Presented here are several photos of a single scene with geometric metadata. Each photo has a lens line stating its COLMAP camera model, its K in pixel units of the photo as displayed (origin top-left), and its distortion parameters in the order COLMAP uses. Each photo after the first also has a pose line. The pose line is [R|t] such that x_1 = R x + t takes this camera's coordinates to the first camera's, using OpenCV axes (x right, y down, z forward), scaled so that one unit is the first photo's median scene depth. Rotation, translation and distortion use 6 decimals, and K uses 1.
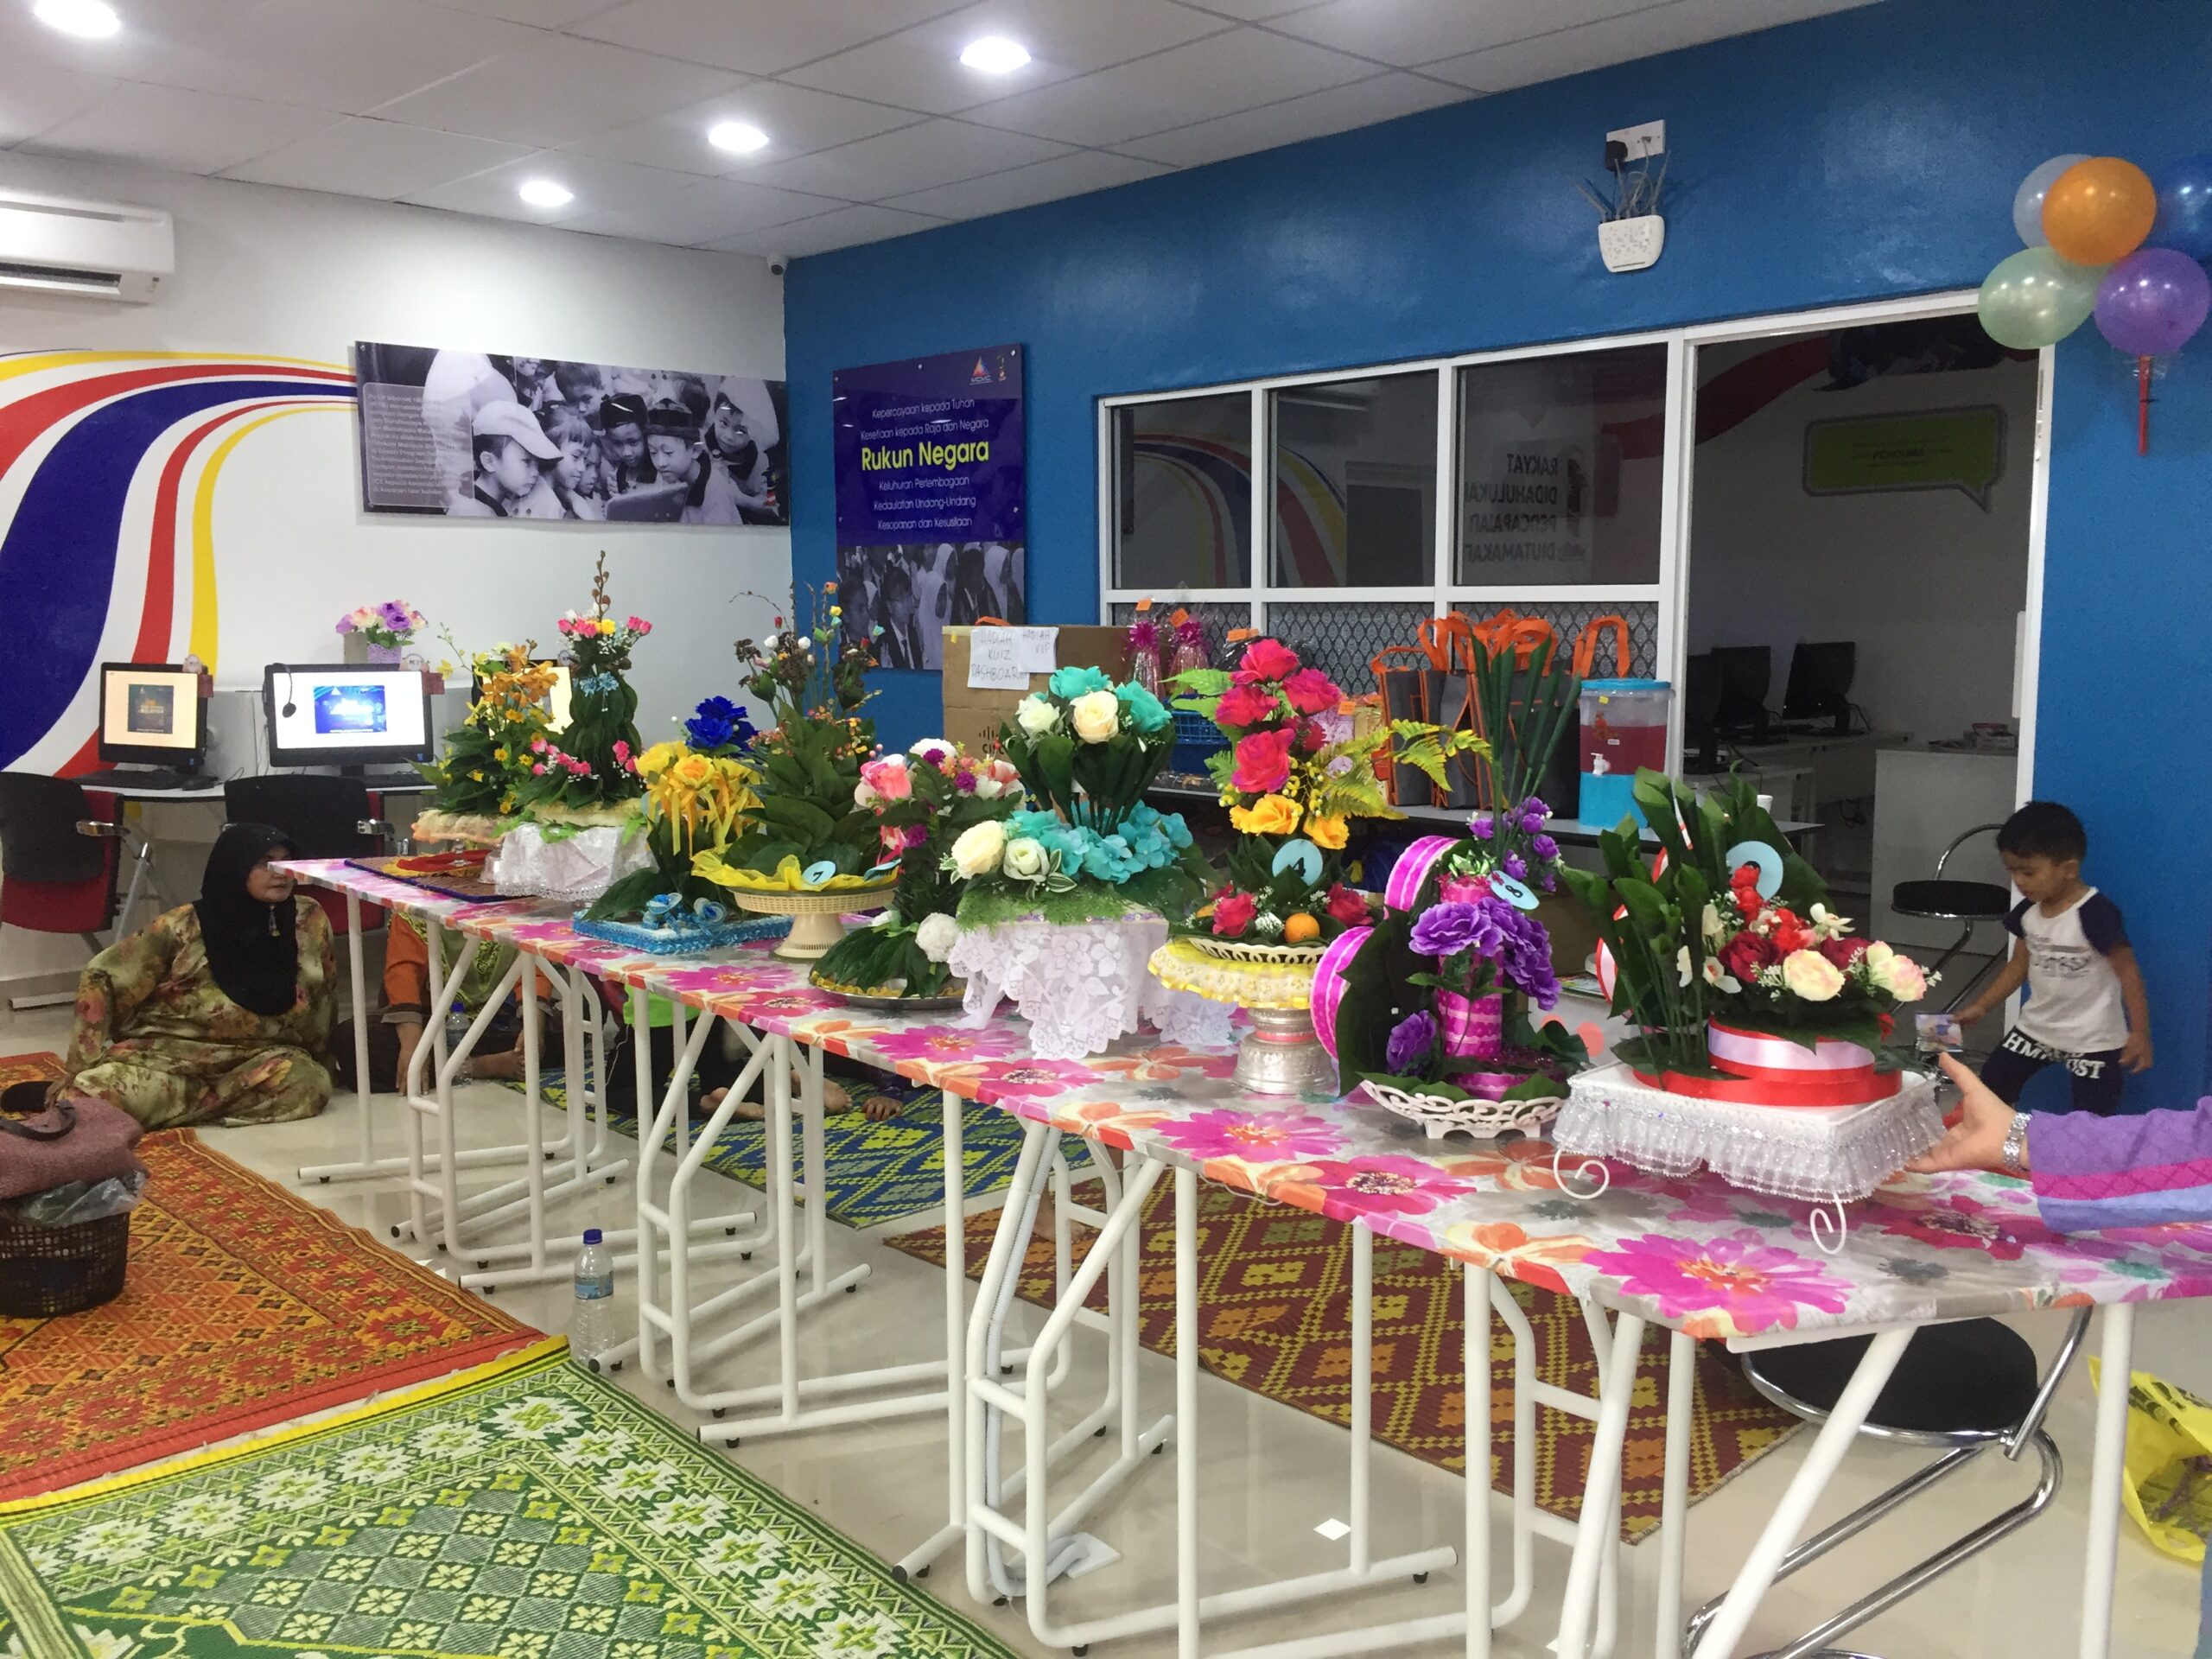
lens RADIAL K [[1865.9, 0, 1140.3], [0, 1865.9, 842.1], [0, 0, 1]] dist [0.072750, -0.096343]
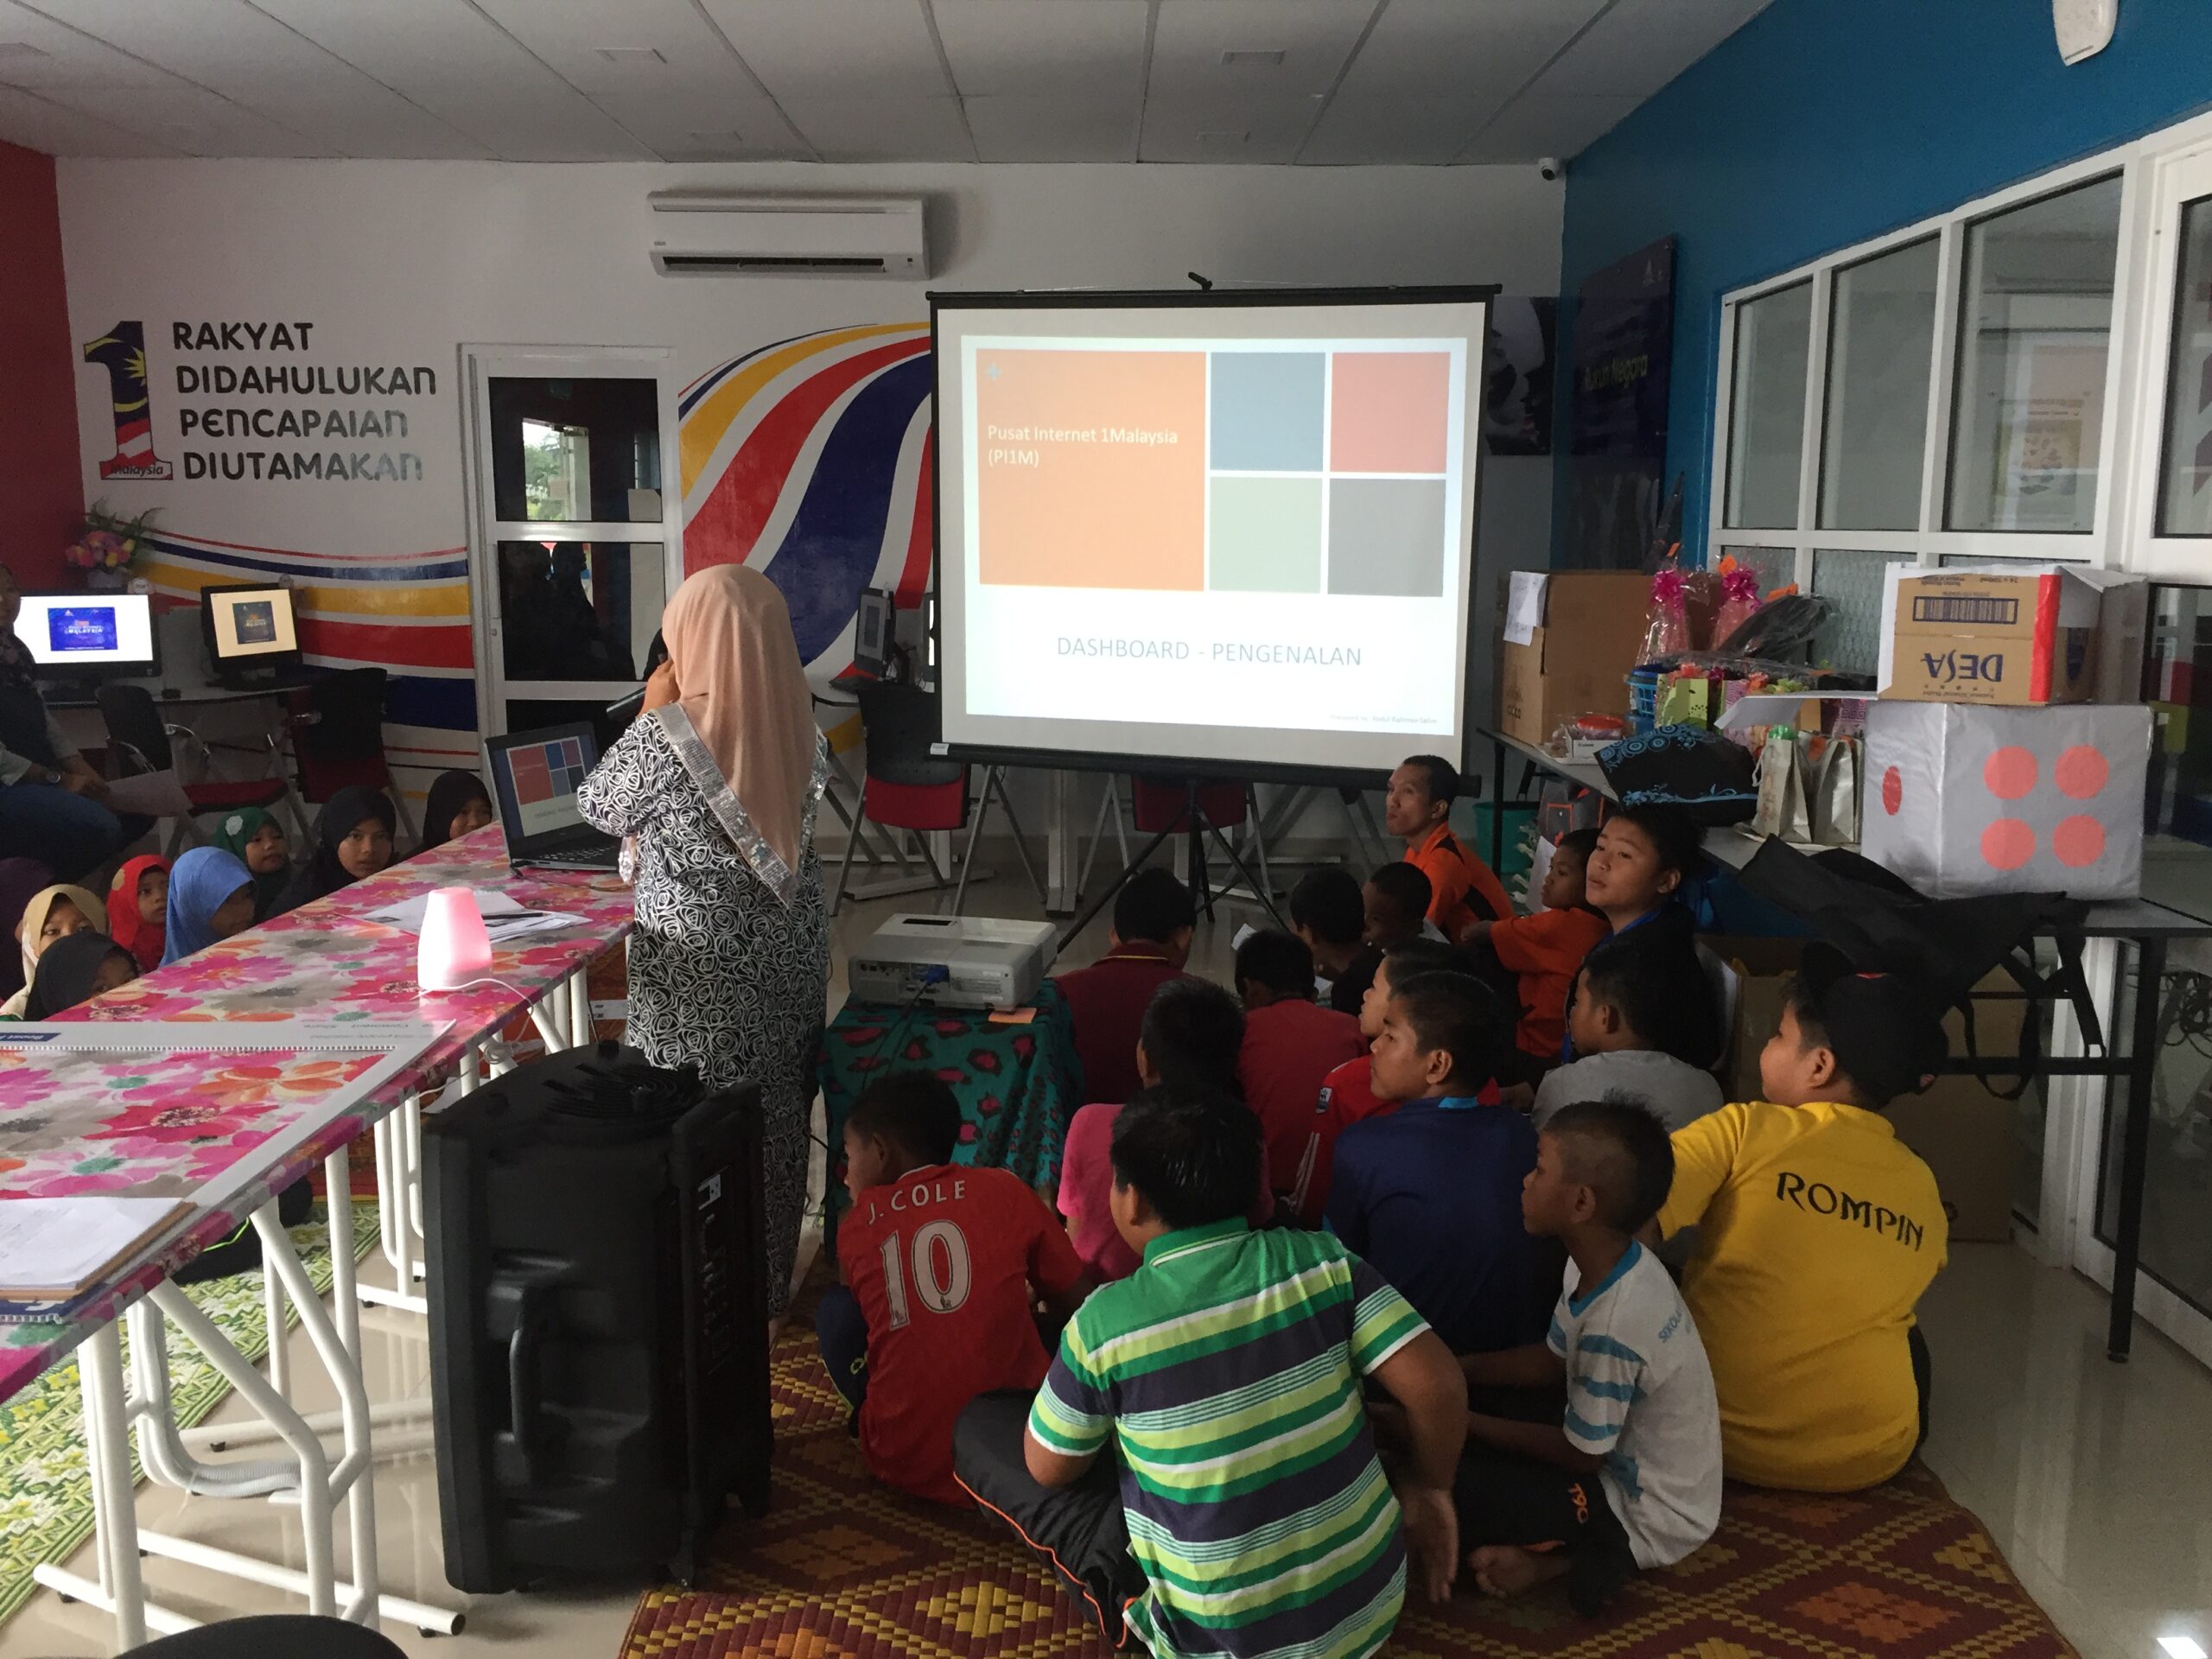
lens RADIAL K [[1865.9, 0, 1113.3], [0, 1865.9, 828.8], [0, 0, 1]] dist [0.072750, -0.096343]
pose [[0.724328, 0.116391, -0.679560, 0.341558], [-0.095783, 0.993077, 0.067995, -0.032547], [0.682769, 0.015839, 0.730462, 0.206535]]
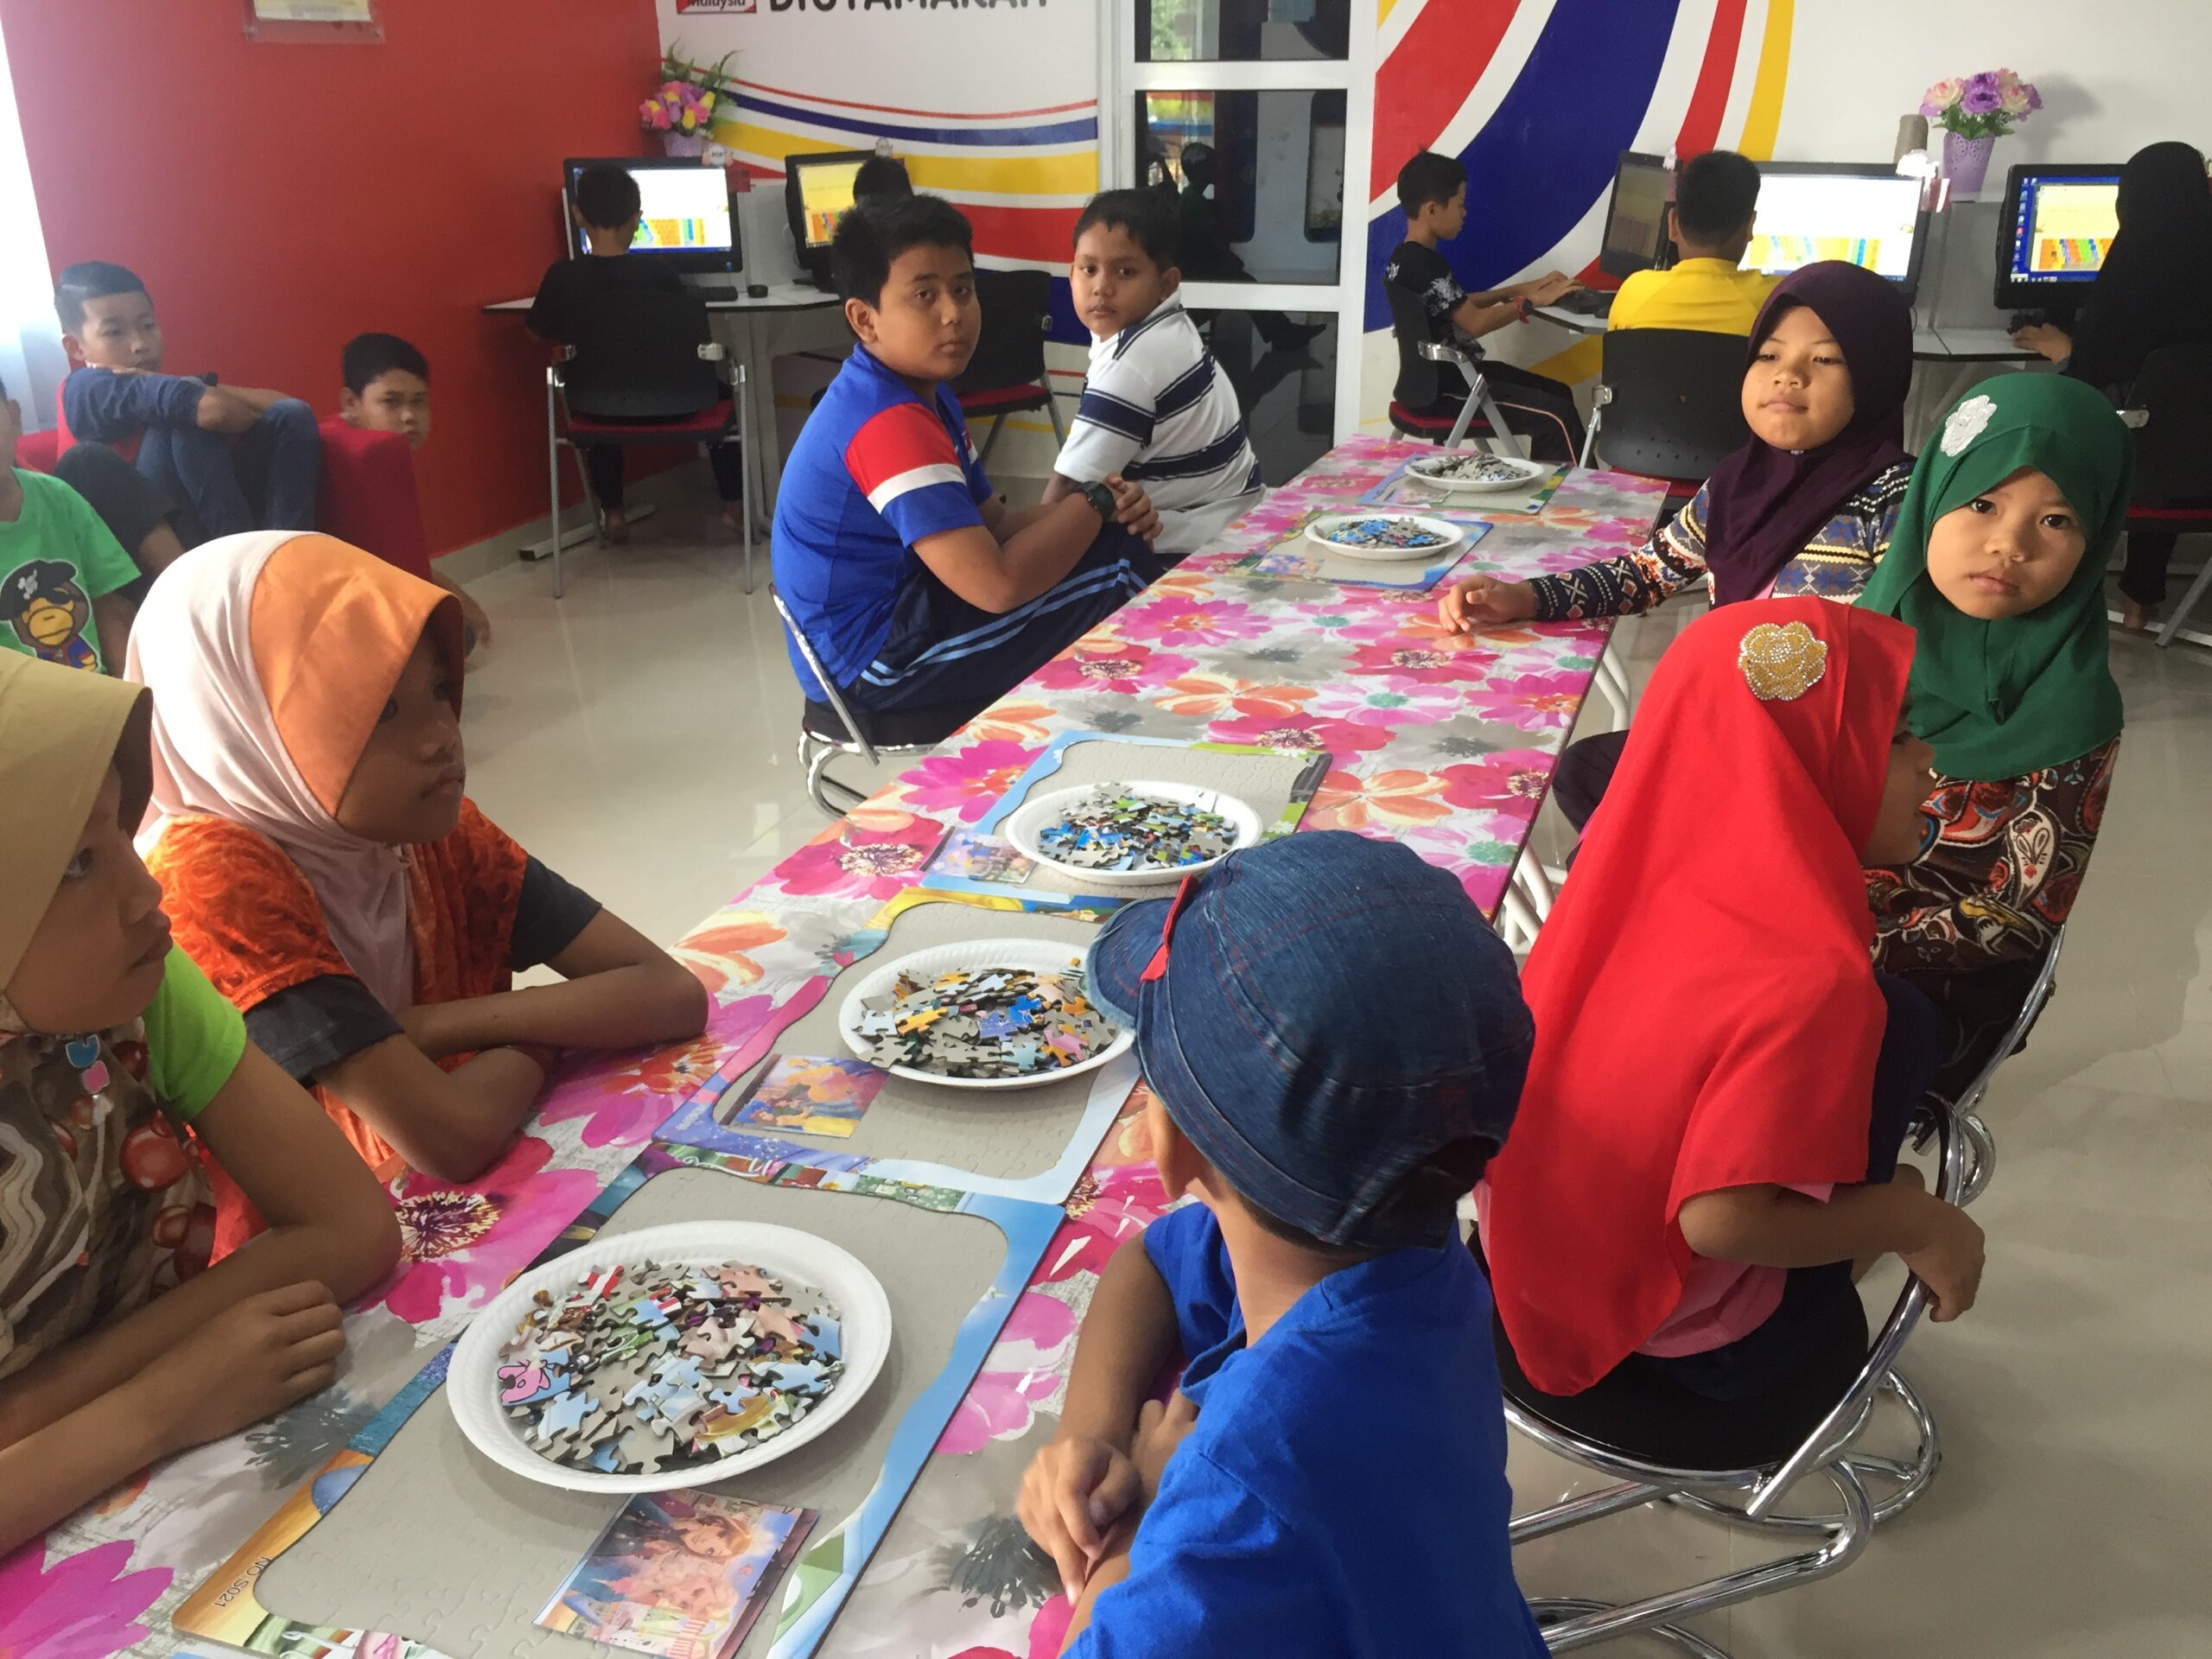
lens RADIAL K [[1865.9, 0, 1121.4], [0, 1865.9, 826.3], [0, 0, 1]] dist [0.072750, -0.096343]
pose [[0.487276, 0.324350, -0.810777, 0.111329], [-0.108535, 0.943757, 0.312319, -0.041604], [0.866477, -0.064188, 0.495074, 0.312840]]
